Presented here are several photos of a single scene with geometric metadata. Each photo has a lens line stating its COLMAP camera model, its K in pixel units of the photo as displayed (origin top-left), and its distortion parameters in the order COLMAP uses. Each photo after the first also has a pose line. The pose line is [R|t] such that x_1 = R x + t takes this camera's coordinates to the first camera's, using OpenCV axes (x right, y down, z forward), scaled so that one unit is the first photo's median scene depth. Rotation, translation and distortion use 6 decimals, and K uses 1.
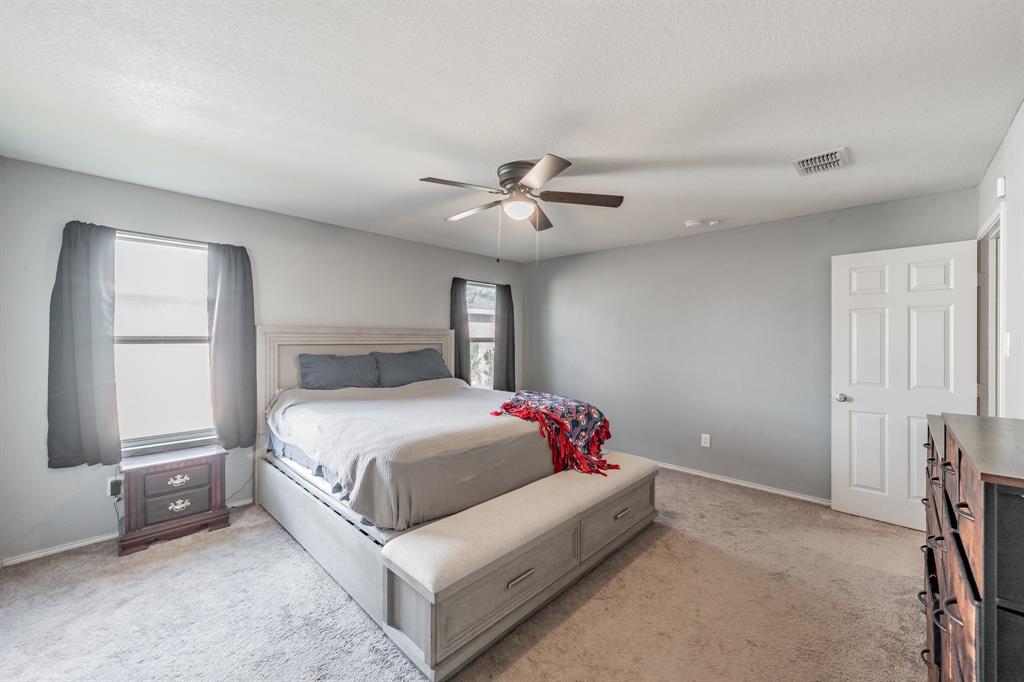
lens RADIAL K [[396.6, 0, 517.6], [0, 396.6, 340.1], [0, 0, 1]] dist [-0.000889, -0.000136]
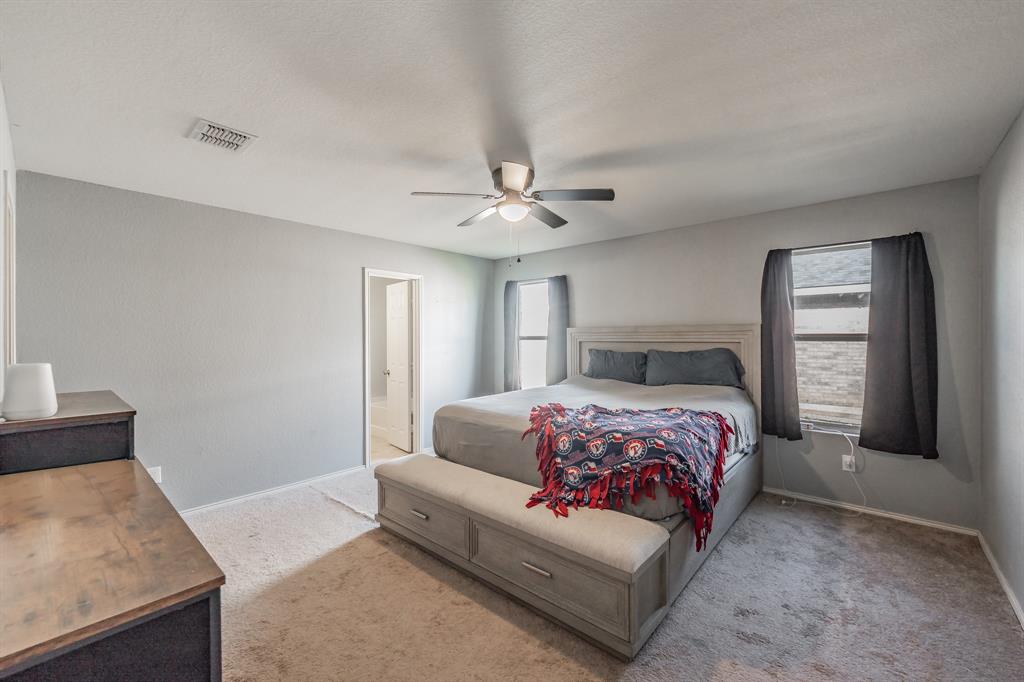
lens RADIAL K [[409.8, 0, 512.0], [0, 409.8, 341.0], [0, 0, 1]] dist [-0.058533, -0.000061]
pose [[0.026678, -0.000547, -0.999644, 0.679027], [-0.002723, 0.999996, -0.000620, 0.009483], [0.999640, 0.002738, 0.026676, 0.630889]]
